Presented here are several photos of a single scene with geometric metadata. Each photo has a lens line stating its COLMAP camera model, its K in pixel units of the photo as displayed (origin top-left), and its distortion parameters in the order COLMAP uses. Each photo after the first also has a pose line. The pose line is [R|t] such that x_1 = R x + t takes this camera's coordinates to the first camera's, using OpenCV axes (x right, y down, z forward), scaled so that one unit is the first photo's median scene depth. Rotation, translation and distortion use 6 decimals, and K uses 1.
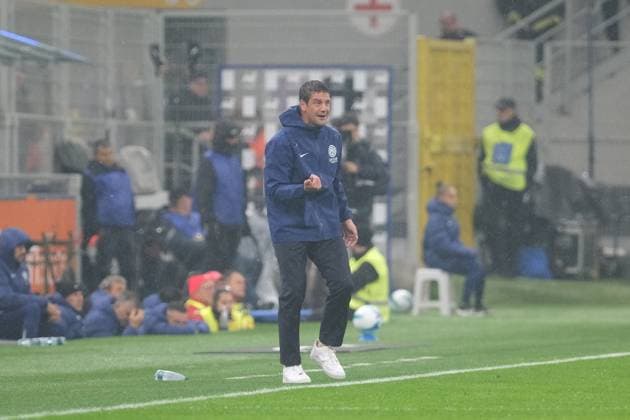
lens RADIAL K [[289.2, 0, 315.0], [0, 289.2, 209.7], [0, 0, 1]] dist [0.003059, 0.000771]
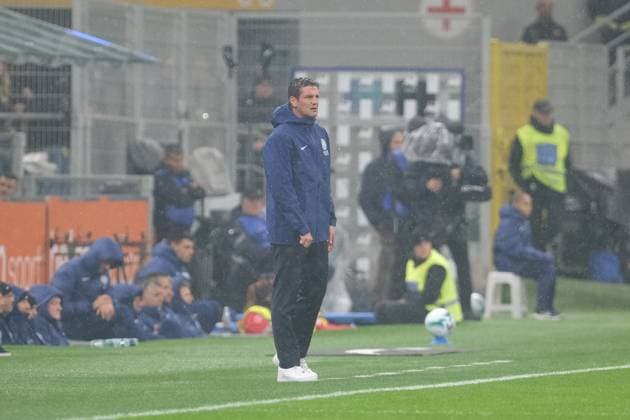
lens RADIAL K [[289.2, 0, 314.9], [0, 289.2, 209.6], [0, 0, 1]] dist [0.003059, 0.000771]
pose [[0.999980, 0.005937, 0.001987, -0.251871], [-0.005932, 0.999979, -0.002643, -0.004874], [-0.002002, 0.002632, 0.999995, 0.001843]]
